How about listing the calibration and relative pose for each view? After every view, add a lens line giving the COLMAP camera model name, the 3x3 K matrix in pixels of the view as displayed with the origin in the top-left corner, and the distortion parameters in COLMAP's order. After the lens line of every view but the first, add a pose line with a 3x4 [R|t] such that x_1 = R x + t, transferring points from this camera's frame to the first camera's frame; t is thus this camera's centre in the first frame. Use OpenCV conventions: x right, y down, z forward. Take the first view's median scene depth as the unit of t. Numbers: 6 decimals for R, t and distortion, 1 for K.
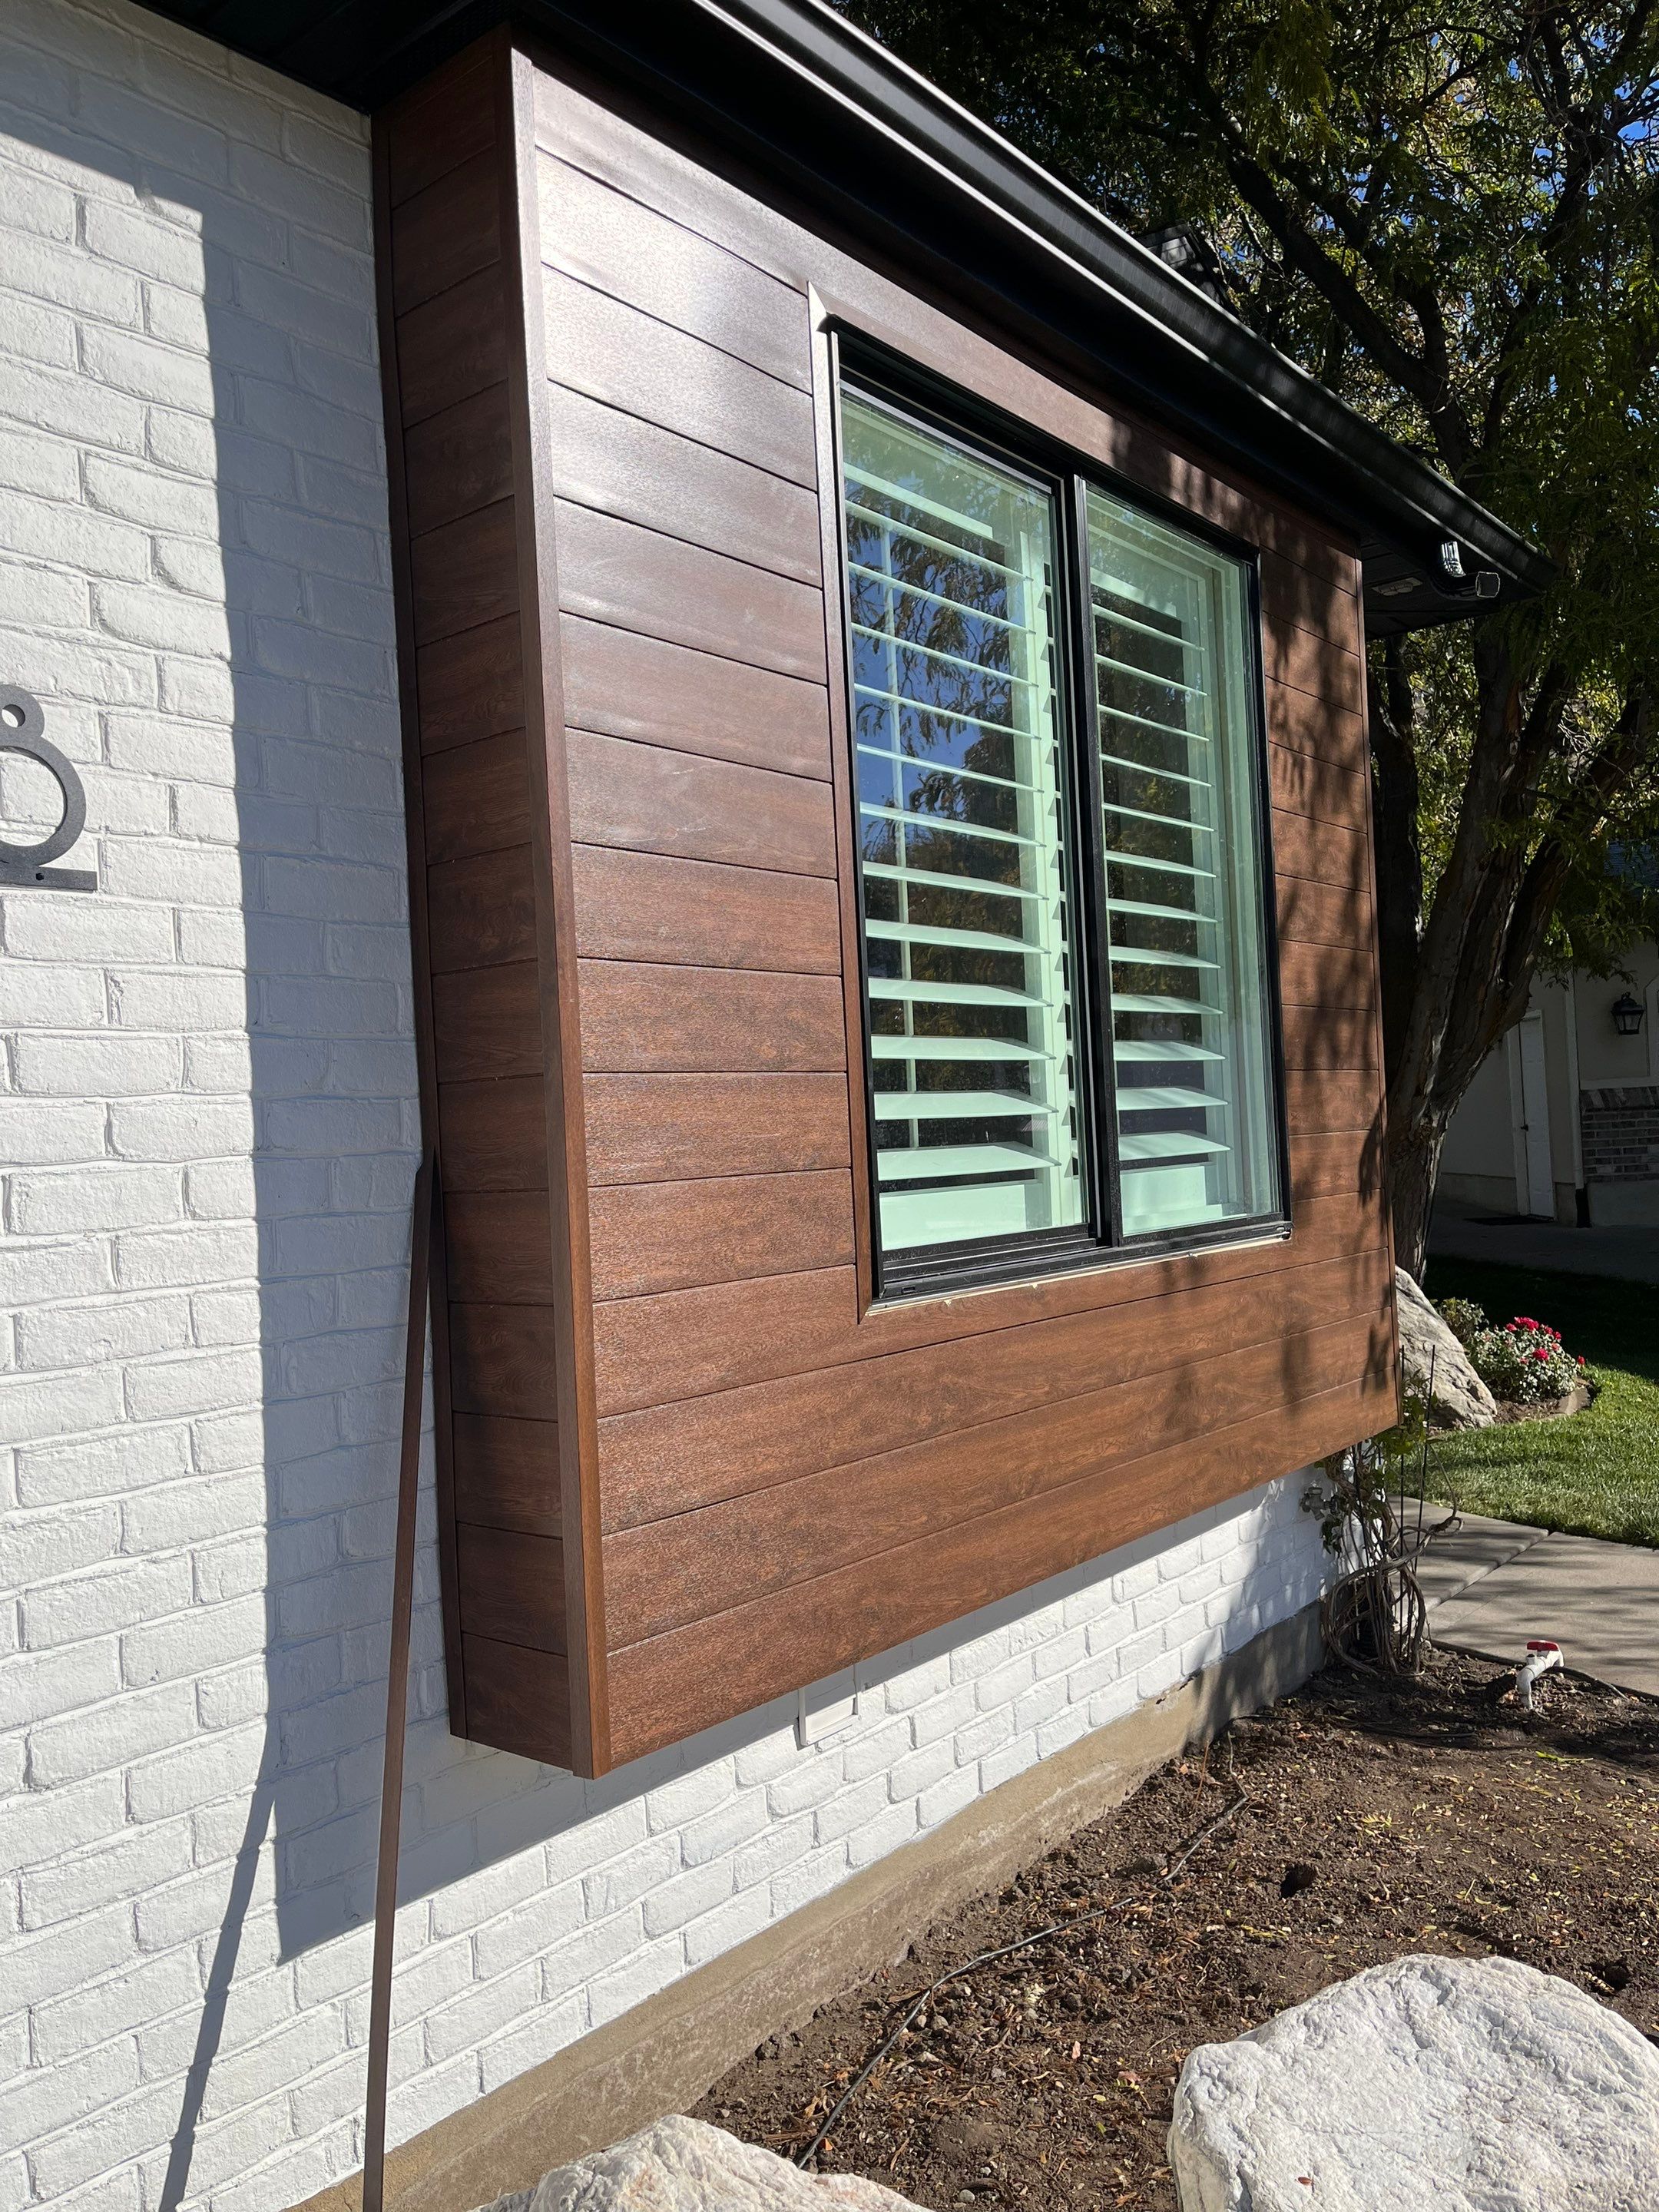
lens RADIAL K [[1742.4, 0, 880.3], [0, 1742.4, 1105.5], [0, 0, 1]] dist [0.026386, 0.006005]
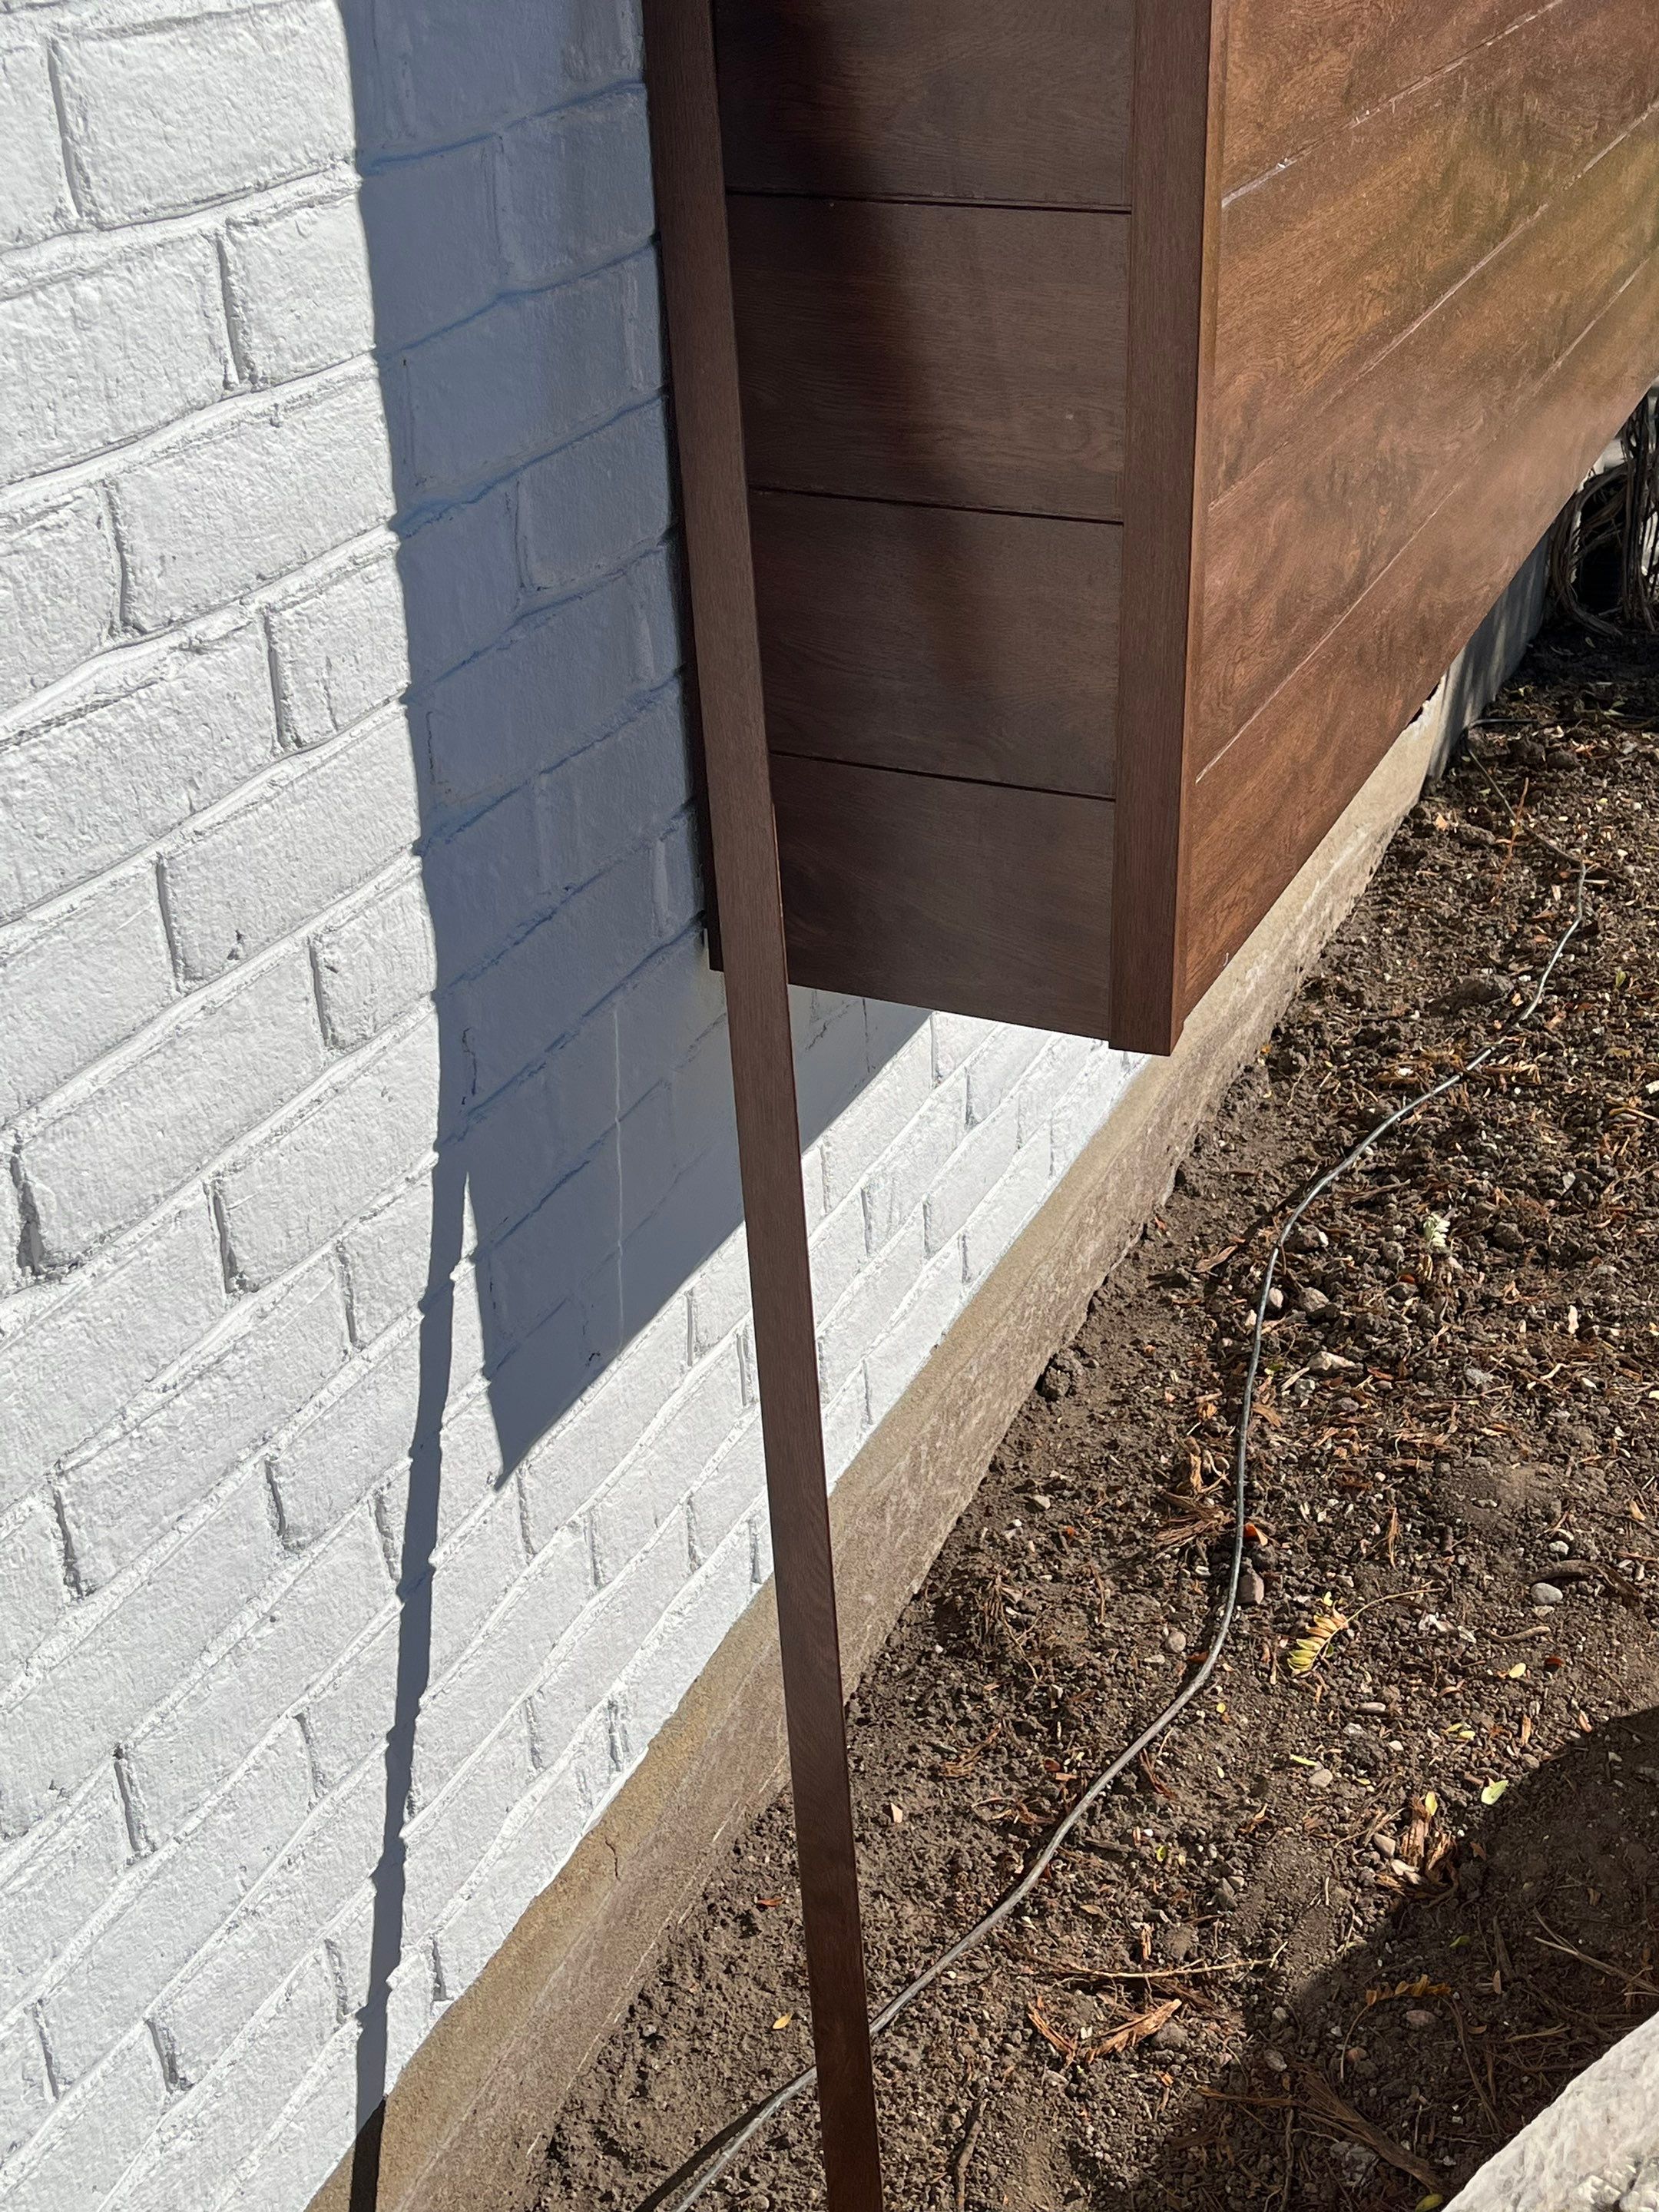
lens RADIAL K [[2592.4, 0, 904.3], [0, 2592.4, 1097.6], [0, 0, 1]] dist [0.208638, -0.531025]
pose [[0.967448, -0.103514, 0.230932, -0.386113], [-0.018639, 0.880897, 0.472941, 0.084598], [-0.252383, -0.461850, 0.850293, 0.455468]]
